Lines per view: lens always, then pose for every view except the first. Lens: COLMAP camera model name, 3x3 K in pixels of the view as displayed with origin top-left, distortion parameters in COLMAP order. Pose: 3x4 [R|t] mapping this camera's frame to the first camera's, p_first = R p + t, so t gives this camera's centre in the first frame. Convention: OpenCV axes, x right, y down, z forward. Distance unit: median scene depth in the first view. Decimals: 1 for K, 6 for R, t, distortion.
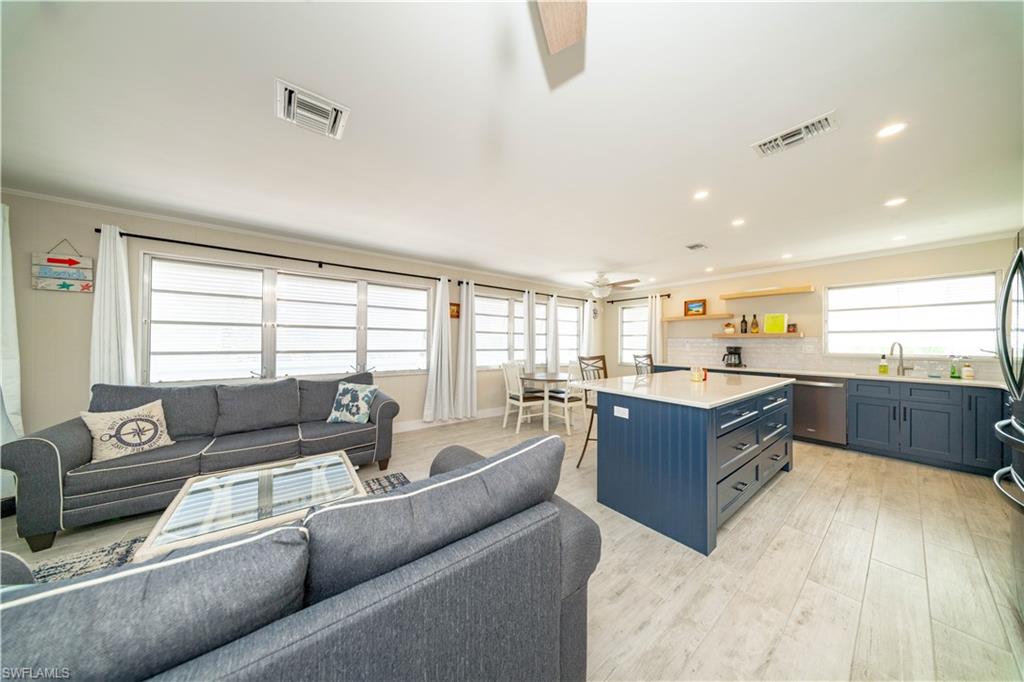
lens RADIAL K [[302.1, 0, 511.9], [0, 302.1, 339.8], [0, 0, 1]] dist [-0.007734, -0.000059]
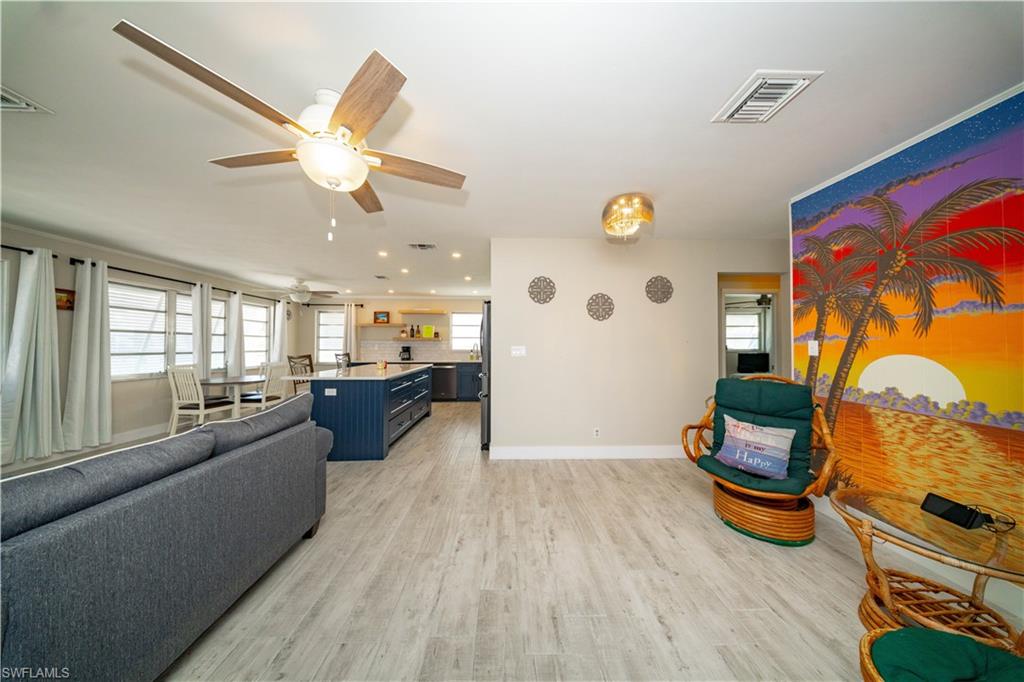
lens RADIAL K [[302.1, 0, 511.9], [0, 302.1, 339.8], [0, 0, 1]] dist [-0.007734, -0.000059]
pose [[0.585960, 0.007287, 0.810307, -0.138188], [-0.005226, 0.999973, -0.005213, -0.004514], [-0.810323, -0.001180, 0.585983, -0.256433]]
